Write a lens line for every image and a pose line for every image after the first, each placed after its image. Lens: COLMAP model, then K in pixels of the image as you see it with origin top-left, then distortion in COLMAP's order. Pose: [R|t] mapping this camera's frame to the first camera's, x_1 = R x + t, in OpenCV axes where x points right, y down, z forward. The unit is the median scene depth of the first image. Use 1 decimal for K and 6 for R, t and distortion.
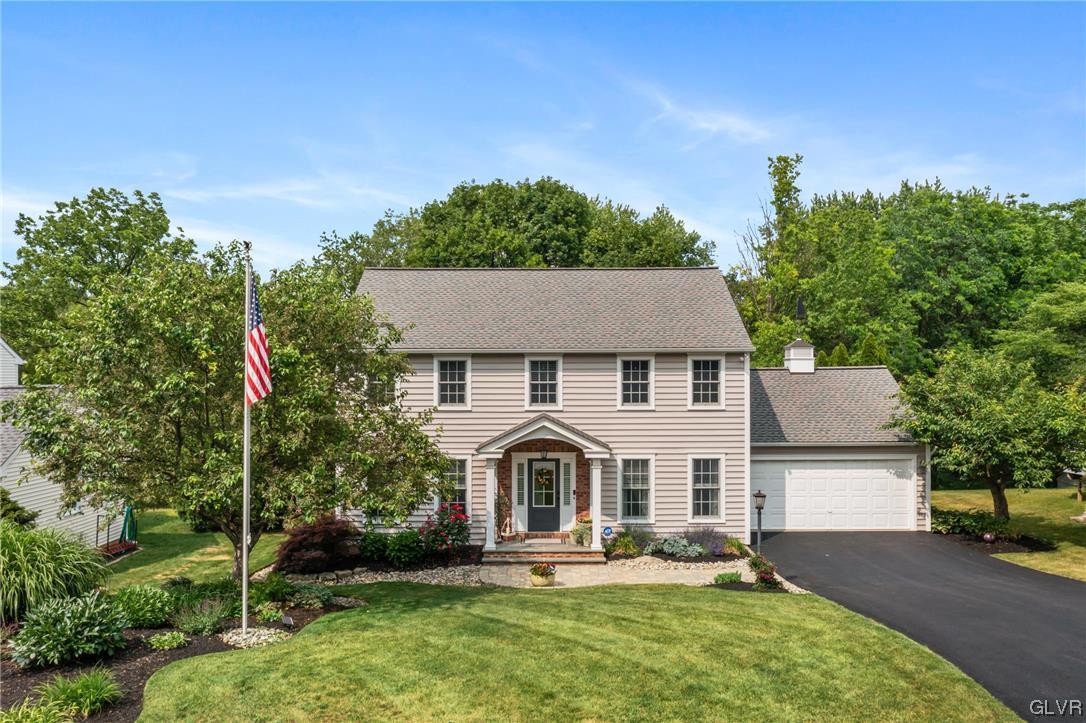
lens RADIAL K [[860.8, 0, 543.0], [0, 860.8, 361.5], [0, 0, 1]] dist [-0.005490, 0.000427]
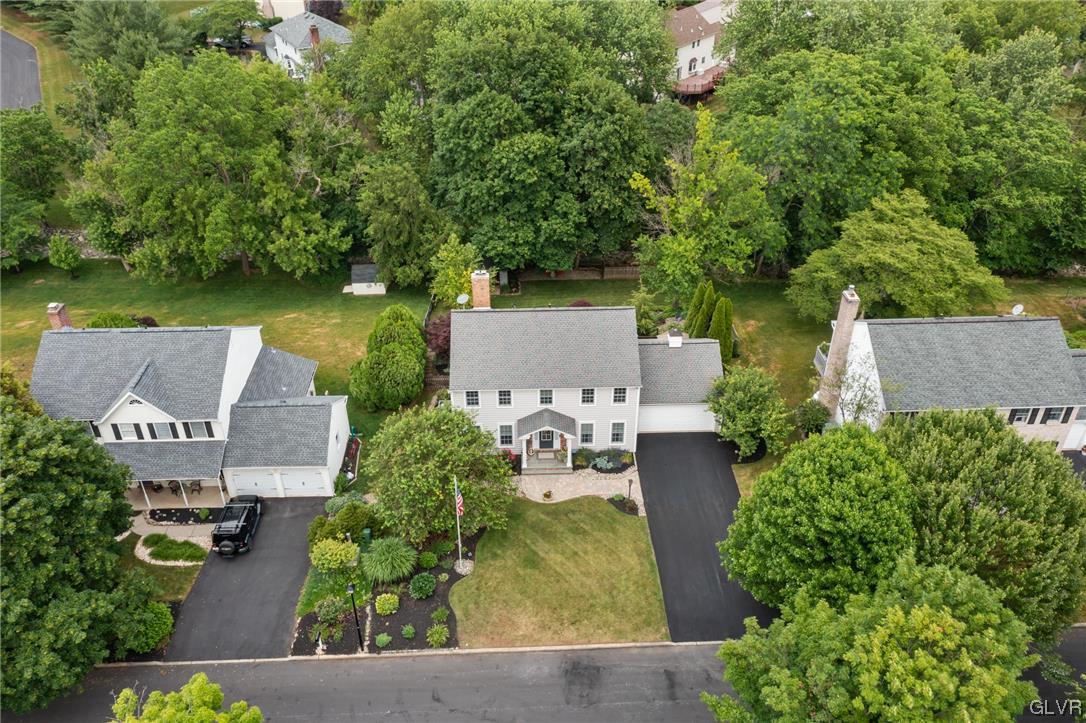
lens RADIAL K [[860.8, 0, 543.0], [0, 860.8, 361.5], [0, 0, 1]] dist [-0.005490, 0.000427]
pose [[0.999630, -0.021697, 0.016434, -0.045418], [0.007560, 0.801348, 0.598151, -1.481199], [-0.026147, -0.597805, 0.801215, -0.767700]]
